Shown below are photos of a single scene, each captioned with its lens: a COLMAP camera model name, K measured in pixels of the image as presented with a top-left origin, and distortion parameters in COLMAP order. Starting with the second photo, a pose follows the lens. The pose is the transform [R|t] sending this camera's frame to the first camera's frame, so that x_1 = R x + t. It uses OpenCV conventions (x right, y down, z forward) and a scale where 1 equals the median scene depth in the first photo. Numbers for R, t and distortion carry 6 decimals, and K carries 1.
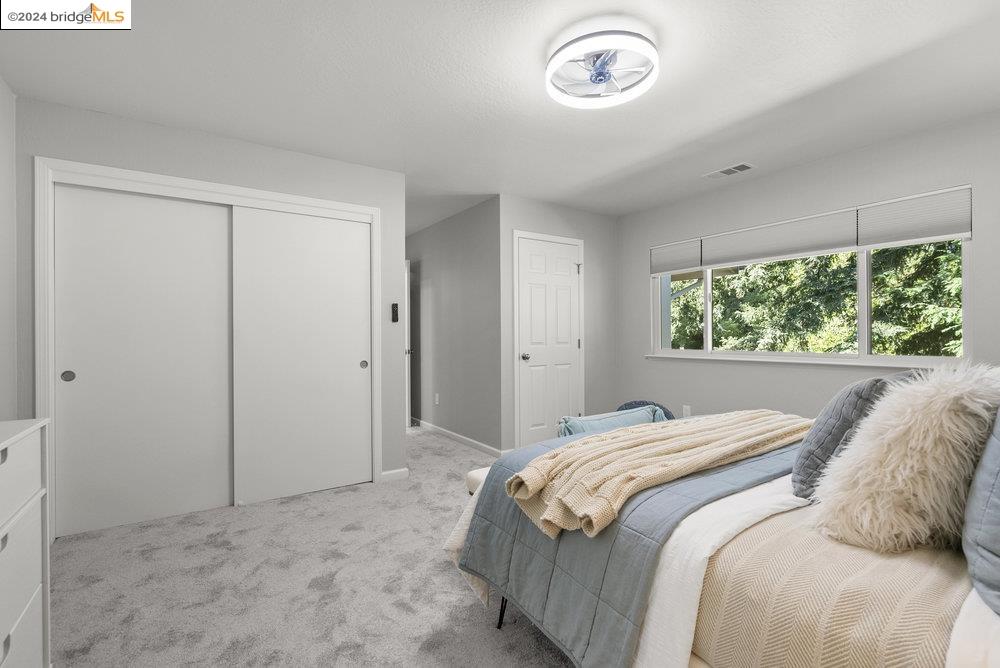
lens RADIAL K [[452.0, 0, 502.3], [0, 452.0, 333.3], [0, 0, 1]] dist [-0.004016, -0.000258]
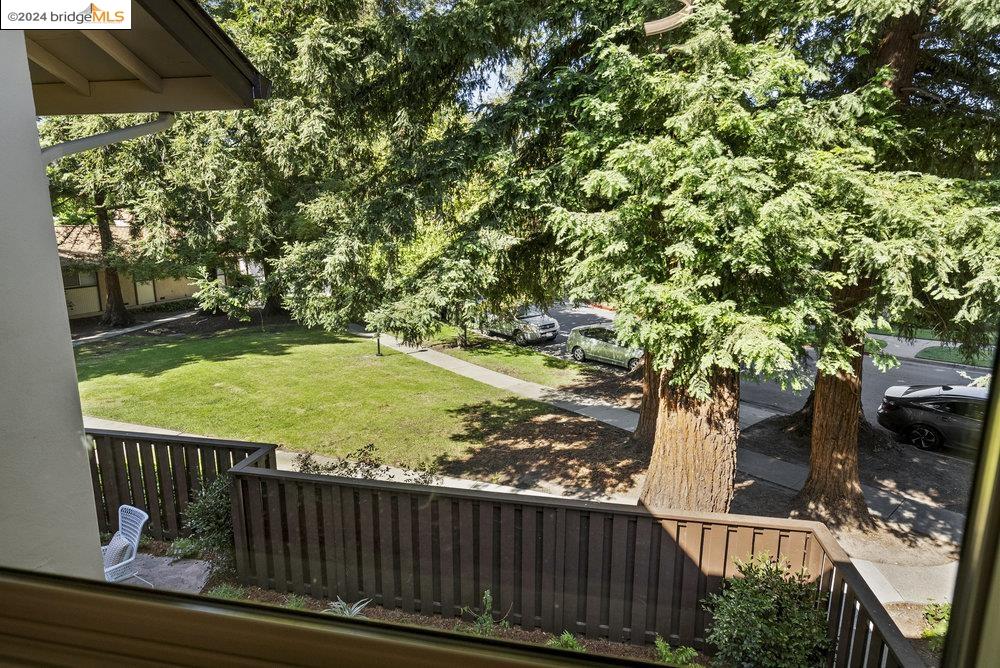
lens RADIAL K [[554.1, 0, 500.5], [0, 554.1, 334.2], [0, 0, 1]] dist [-0.006783, -0.000686]
pose [[0.708239, -0.121741, 0.695397, 0.222940], [-0.012927, 0.982618, 0.185190, -0.020574], [-0.705855, -0.140148, 0.694354, 0.341197]]
